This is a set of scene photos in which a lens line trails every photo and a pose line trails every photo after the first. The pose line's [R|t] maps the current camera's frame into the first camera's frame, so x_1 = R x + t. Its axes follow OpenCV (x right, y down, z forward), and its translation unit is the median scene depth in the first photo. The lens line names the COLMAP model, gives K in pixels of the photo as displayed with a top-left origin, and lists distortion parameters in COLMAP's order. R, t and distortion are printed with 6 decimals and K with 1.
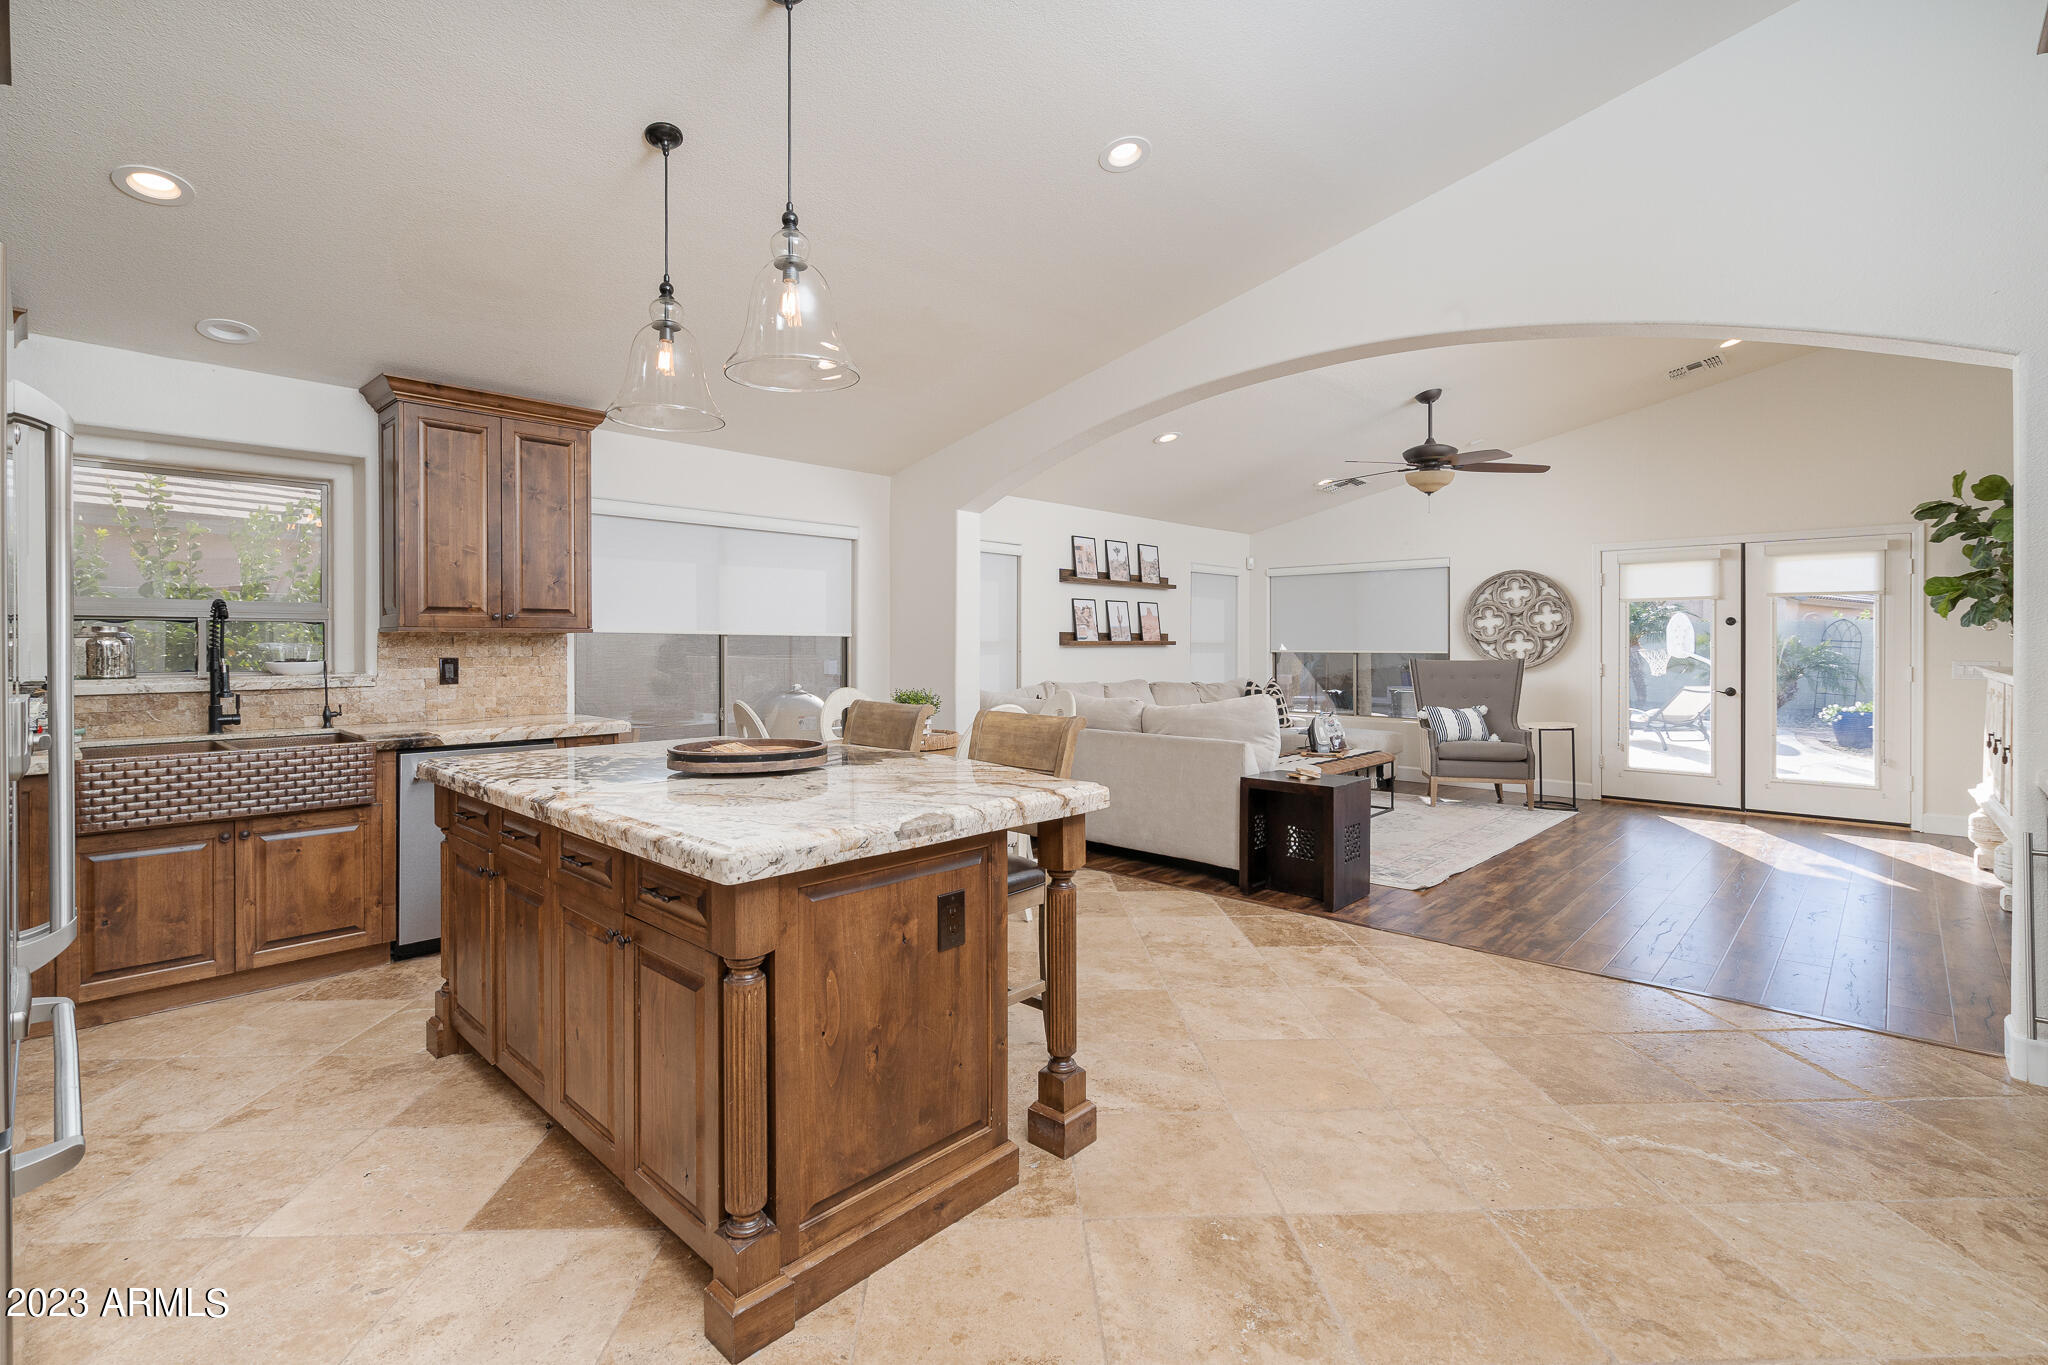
lens RADIAL K [[937.4, 0, 1020.7], [0, 937.4, 656.8], [0, 0, 1]] dist [0.000749, 0.000031]
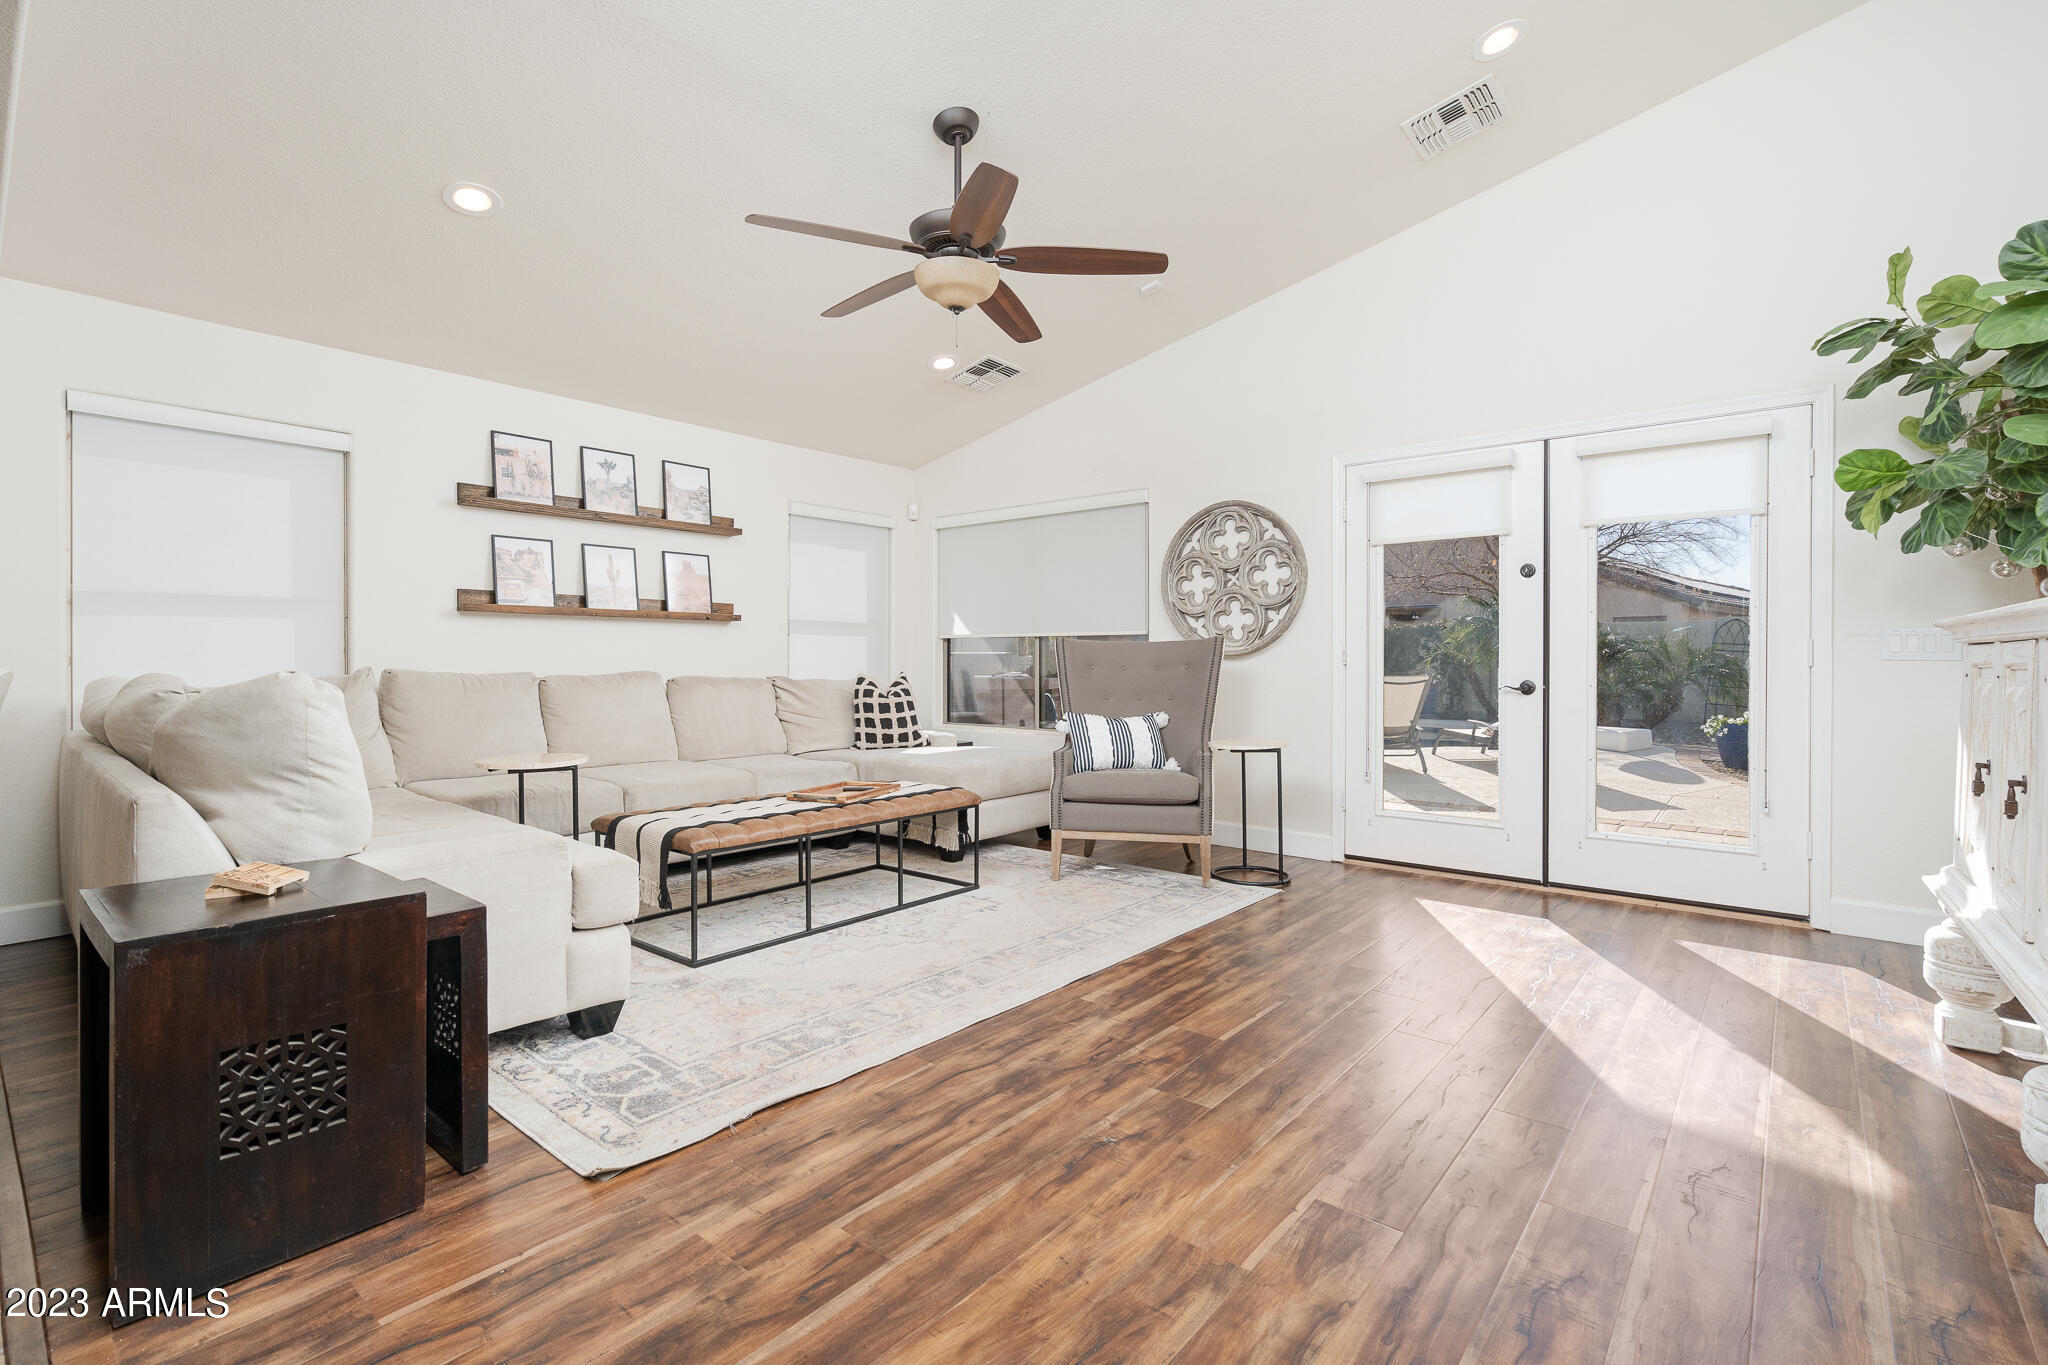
lens RADIAL K [[933.4, 0, 1023.9], [0, 933.4, 668.2], [0, 0, 1]] dist [-0.019486, 0.015102]
pose [[0.998367, 0.001900, 0.057098, 0.362431], [-0.001655, 0.999989, -0.004334, 0.025556], [-0.057106, 0.004233, 0.998359, 0.382381]]
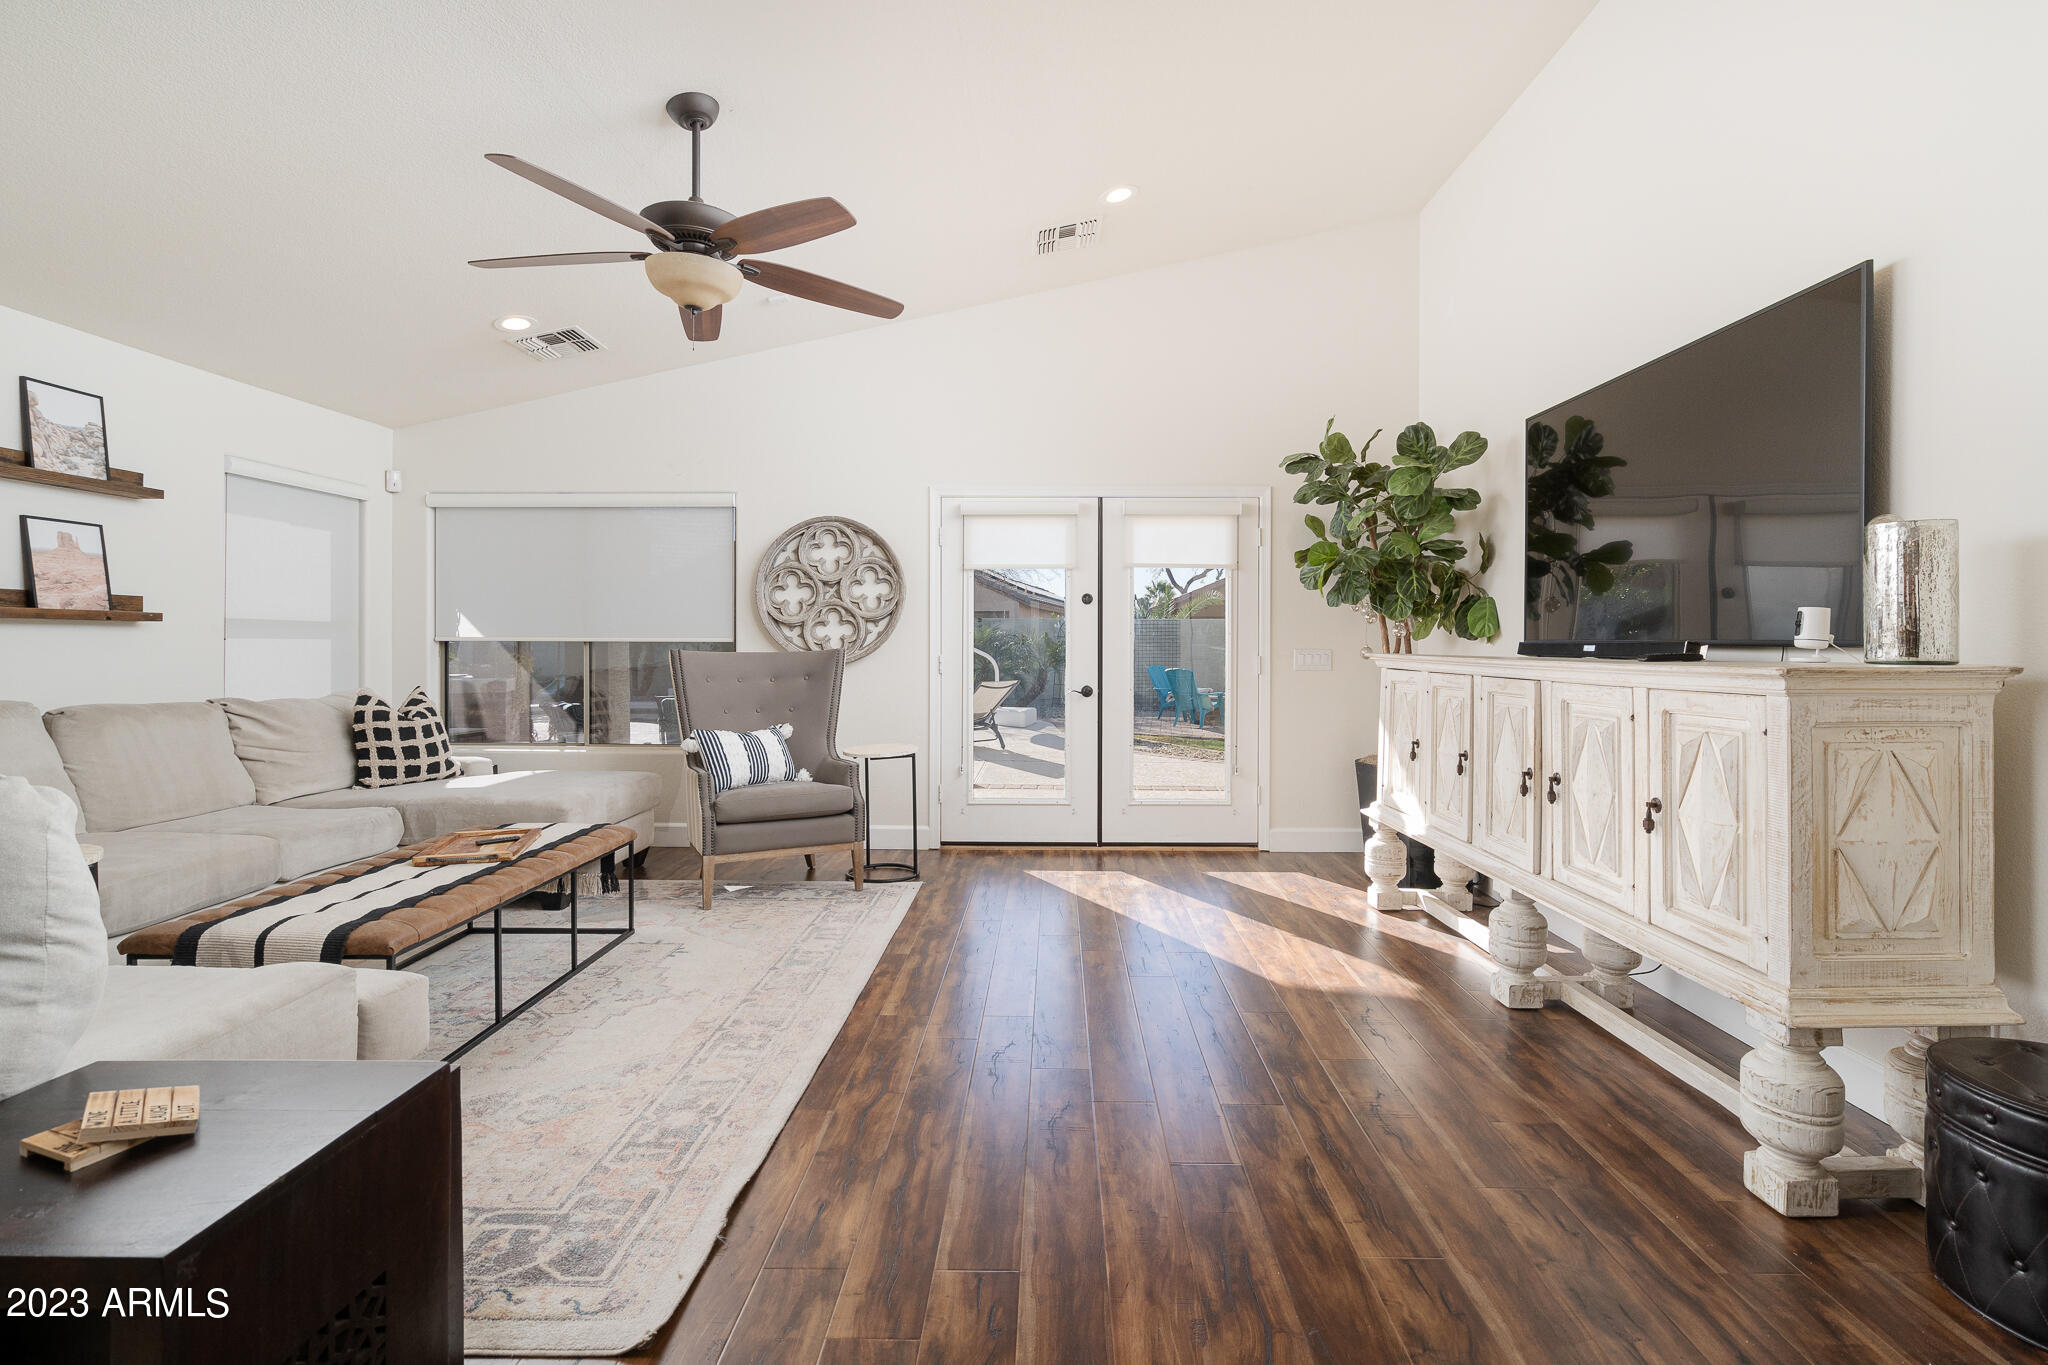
lens RADIAL K [[936.7, 0, 1041.5], [0, 936.7, 651.4], [0, 0, 1]] dist [-0.004978, 0.000459]
pose [[0.736396, -0.001850, 0.676548, 0.193538], [0.004003, 0.999991, -0.001623, 0.005257], [-0.676539, 0.003903, 0.736397, 0.418929]]
